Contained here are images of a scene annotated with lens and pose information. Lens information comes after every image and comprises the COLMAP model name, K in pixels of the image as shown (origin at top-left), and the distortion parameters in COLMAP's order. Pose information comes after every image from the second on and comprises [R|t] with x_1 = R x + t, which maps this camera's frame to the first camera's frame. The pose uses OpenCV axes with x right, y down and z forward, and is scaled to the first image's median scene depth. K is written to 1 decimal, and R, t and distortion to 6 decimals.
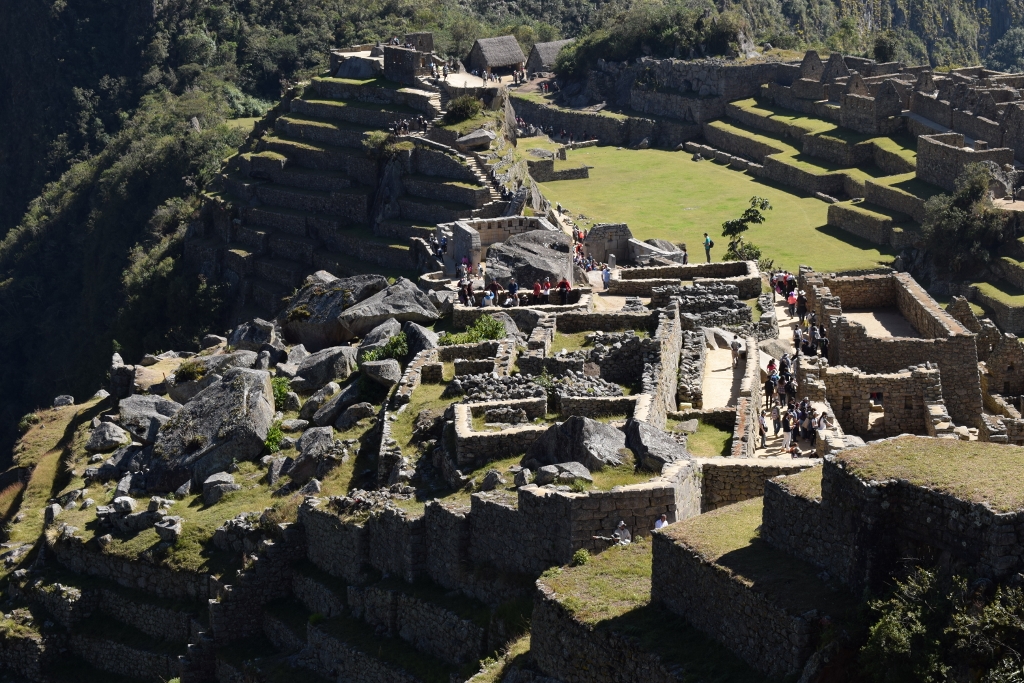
lens RADIAL K [[2416.2, 0, 508.7], [0, 2416.2, 340.4], [0, 0, 1]] dist [0.027674, 0.000000]
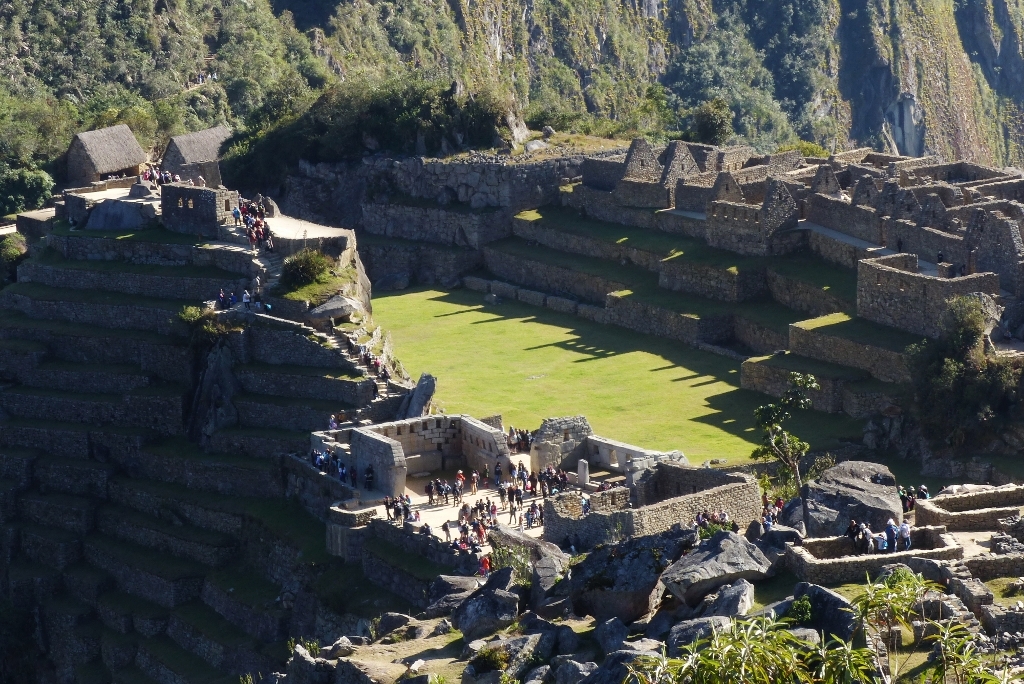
lens RADIAL K [[4076.7, 0, 513.8], [0, 4076.7, 342.8], [0, 0, 1]] dist [0.029595, 0.000000]
pose [[0.976492, -0.063328, 0.206040, -0.189855], [0.073061, 0.996526, -0.039972, -0.018412], [-0.202793, 0.054086, 0.977727, -0.183722]]
